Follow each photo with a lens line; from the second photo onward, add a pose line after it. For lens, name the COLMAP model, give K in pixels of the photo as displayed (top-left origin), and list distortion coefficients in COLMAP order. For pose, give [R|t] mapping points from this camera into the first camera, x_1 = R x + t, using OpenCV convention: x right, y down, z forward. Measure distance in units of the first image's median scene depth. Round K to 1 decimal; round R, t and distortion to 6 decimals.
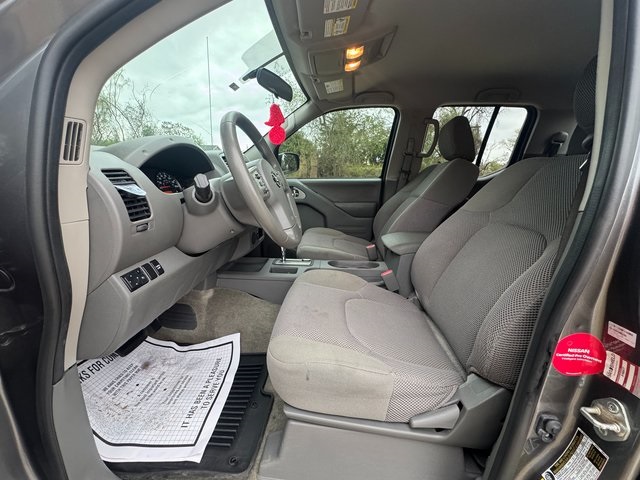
lens RADIAL K [[263.9, 0, 320.0], [0, 263.9, 240.0], [0, 0, 1]] dist [-0.003525, -0.000224]
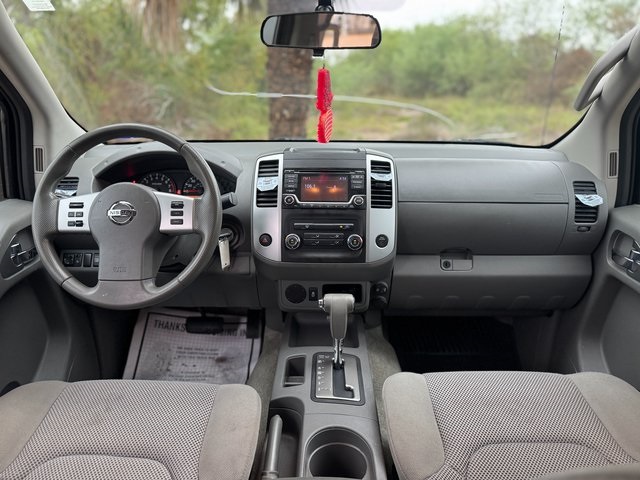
lens RADIAL K [[454.9, 0, 320.0], [0, 454.9, 240.0], [0, 0, 1]] dist [0.111119, -0.176885]
pose [[0.018510, 0.295265, -0.955236, 0.824088], [-0.253124, 0.925659, 0.281218, -0.496386], [0.967257, 0.236587, 0.091873, 1.087772]]
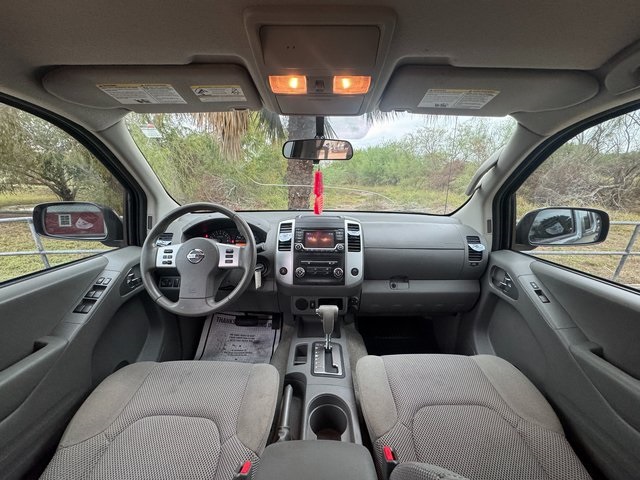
lens RADIAL K [[258.7, 0, 320.0], [0, 258.7, 240.0], [0, 0, 1]] dist [-0.001885, -0.000089]
pose [[0.029566, 0.205935, -0.978119, 0.742766], [-0.256911, 0.947238, 0.191668, -0.502954], [0.965983, 0.245623, 0.080913, 1.087726]]
